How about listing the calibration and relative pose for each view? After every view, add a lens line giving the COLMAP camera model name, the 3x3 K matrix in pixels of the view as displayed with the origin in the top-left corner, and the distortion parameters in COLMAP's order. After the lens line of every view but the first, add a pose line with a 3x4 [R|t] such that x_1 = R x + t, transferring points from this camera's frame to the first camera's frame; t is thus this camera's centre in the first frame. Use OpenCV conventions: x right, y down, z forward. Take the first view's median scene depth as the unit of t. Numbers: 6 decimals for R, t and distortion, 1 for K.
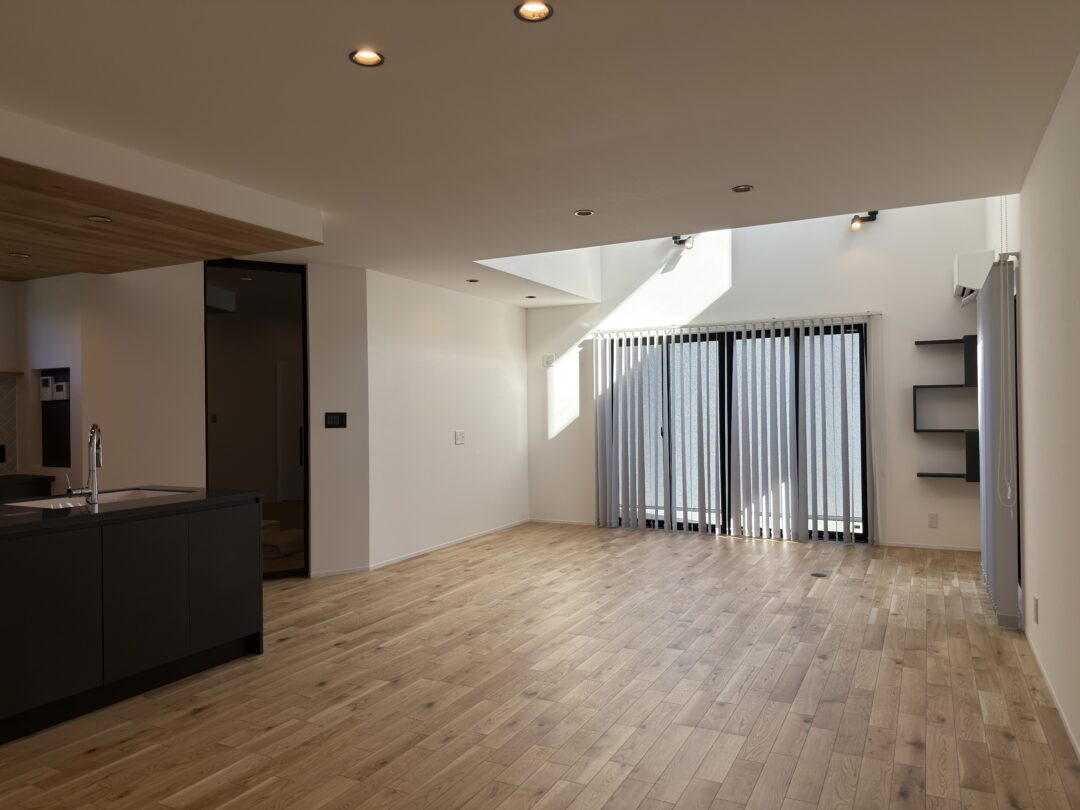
lens RADIAL K [[748.3, 0, 539.1], [0, 748.3, 407.0], [0, 0, 1]] dist [0.011968, -0.020543]
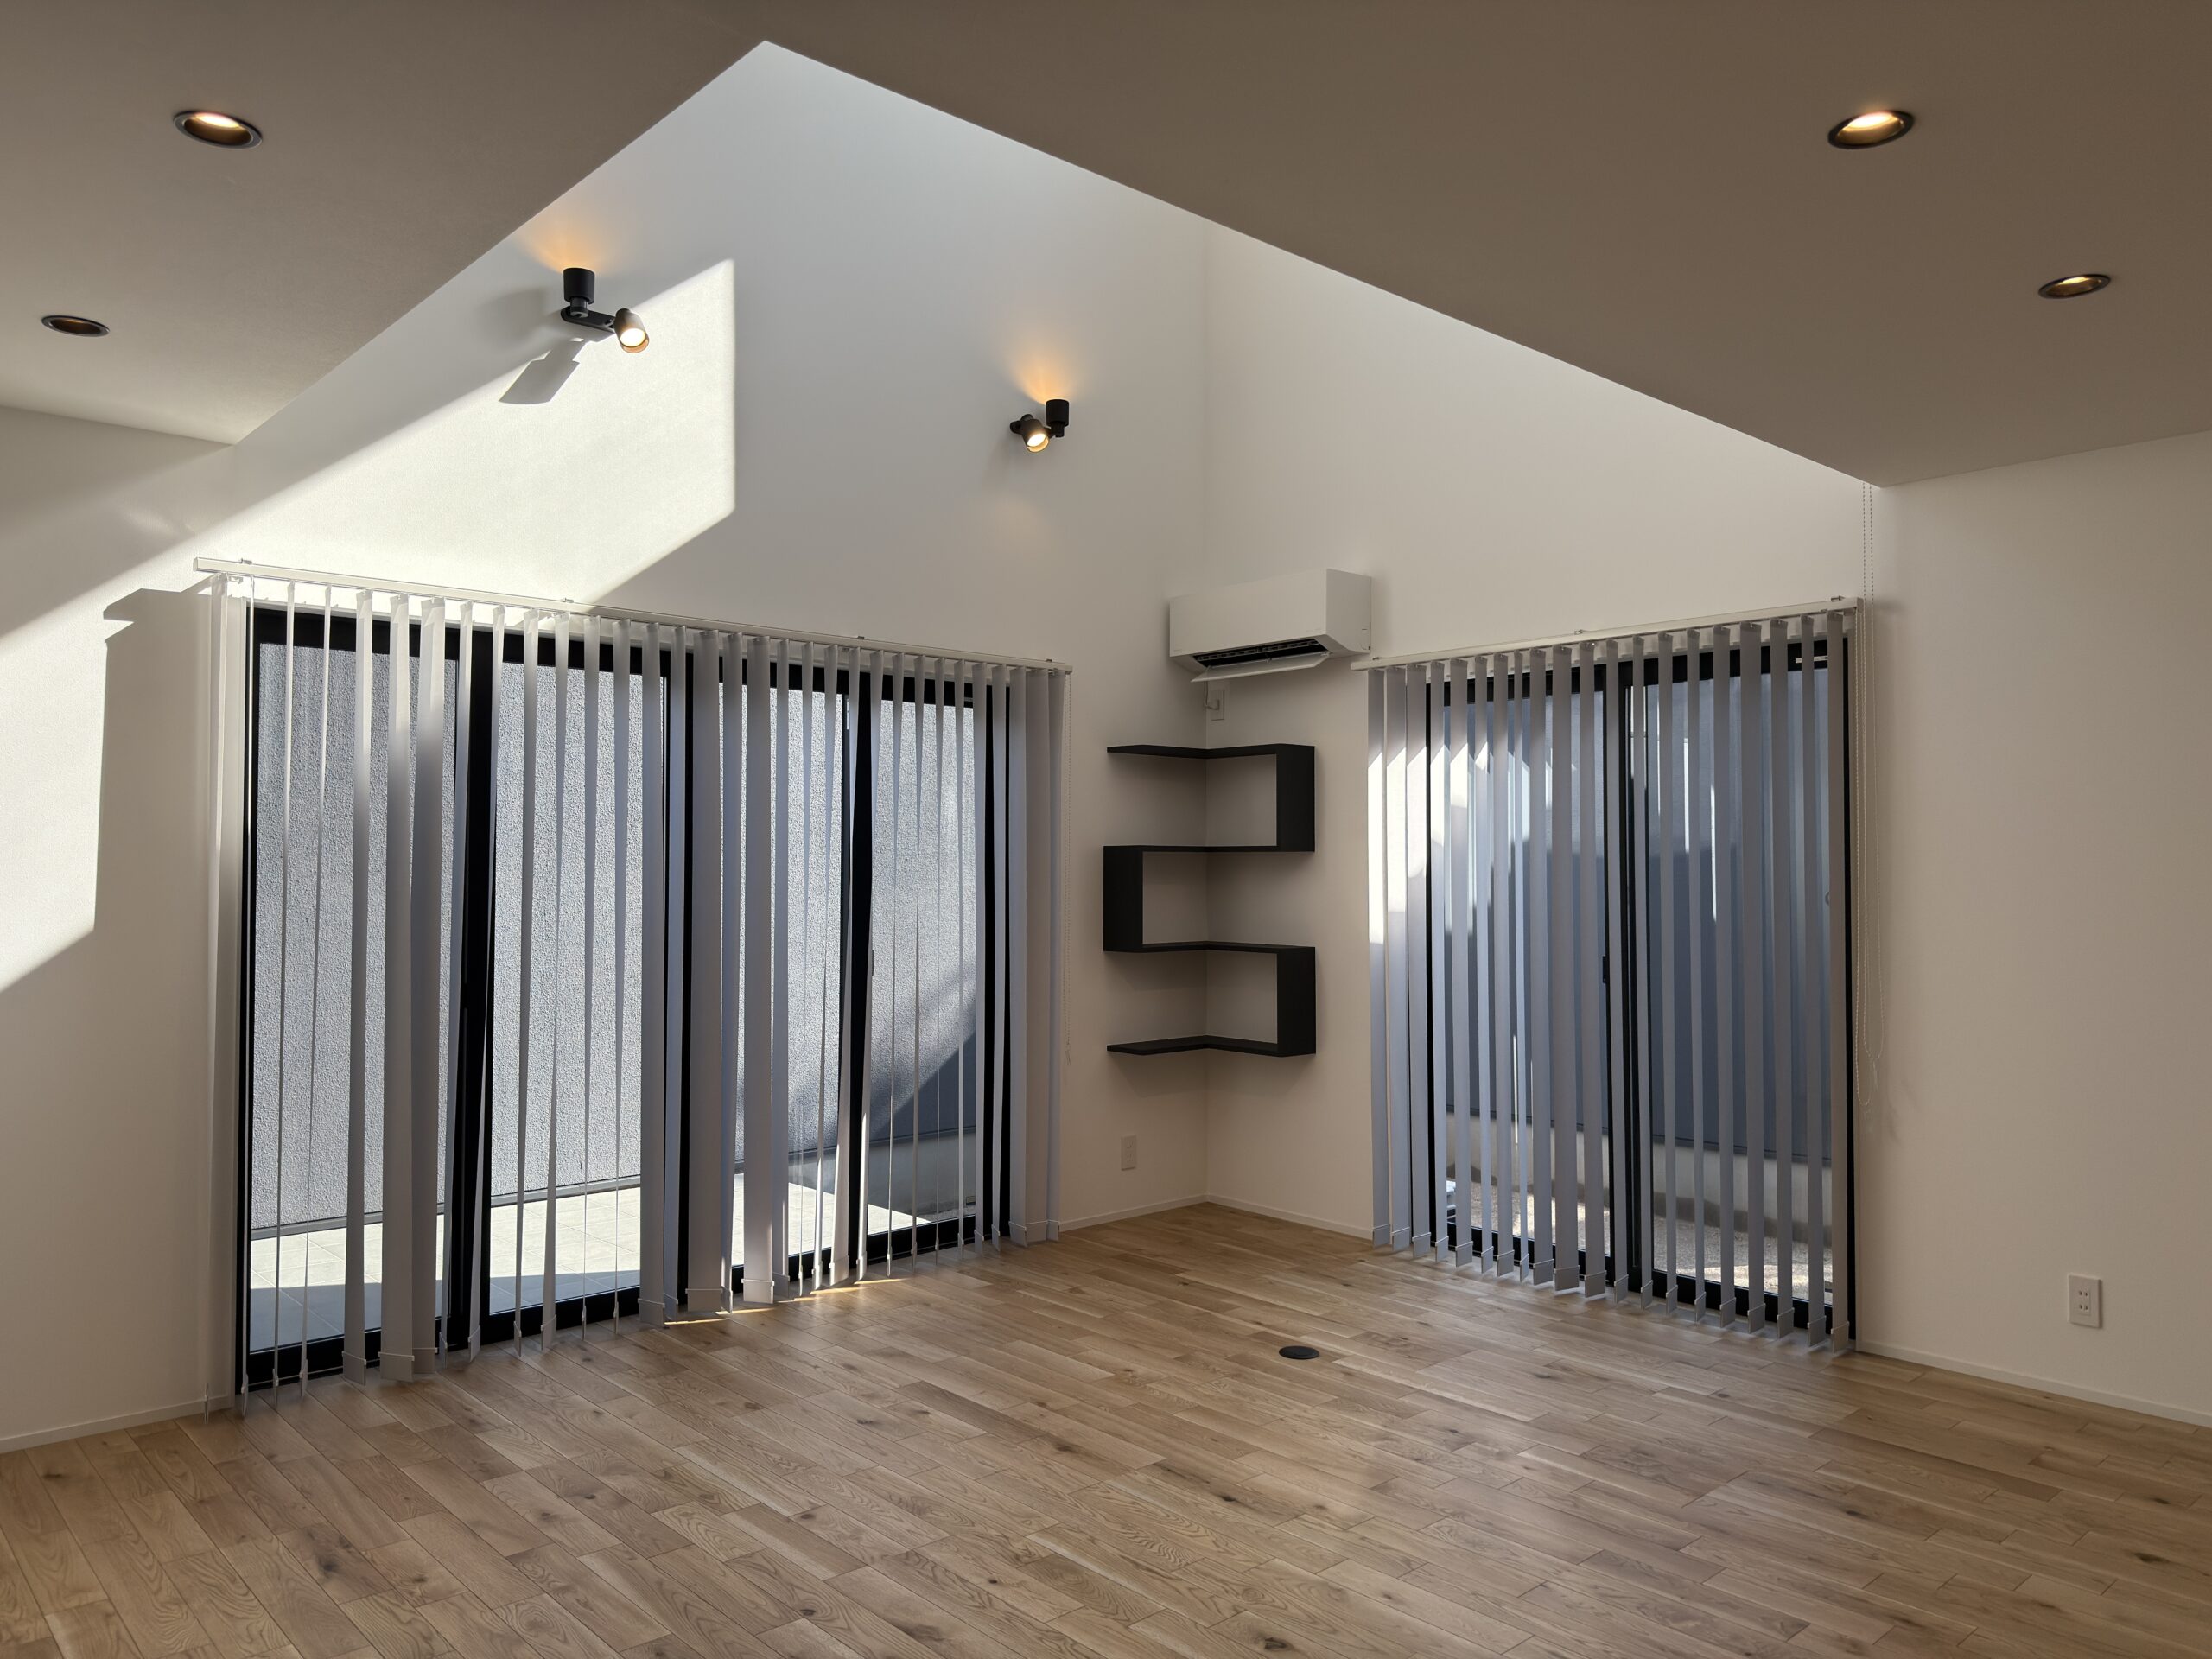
lens RADIAL K [[1532.6, 0, 1104.7], [0, 1532.6, 825.6], [0, 0, 1]] dist [0.011968, -0.020543]
pose [[0.335027, 0.036768, 0.941491, -0.252186], [-0.020478, 0.999286, -0.031738, -0.010344], [-0.941986, -0.008647, 0.335541, 0.545462]]
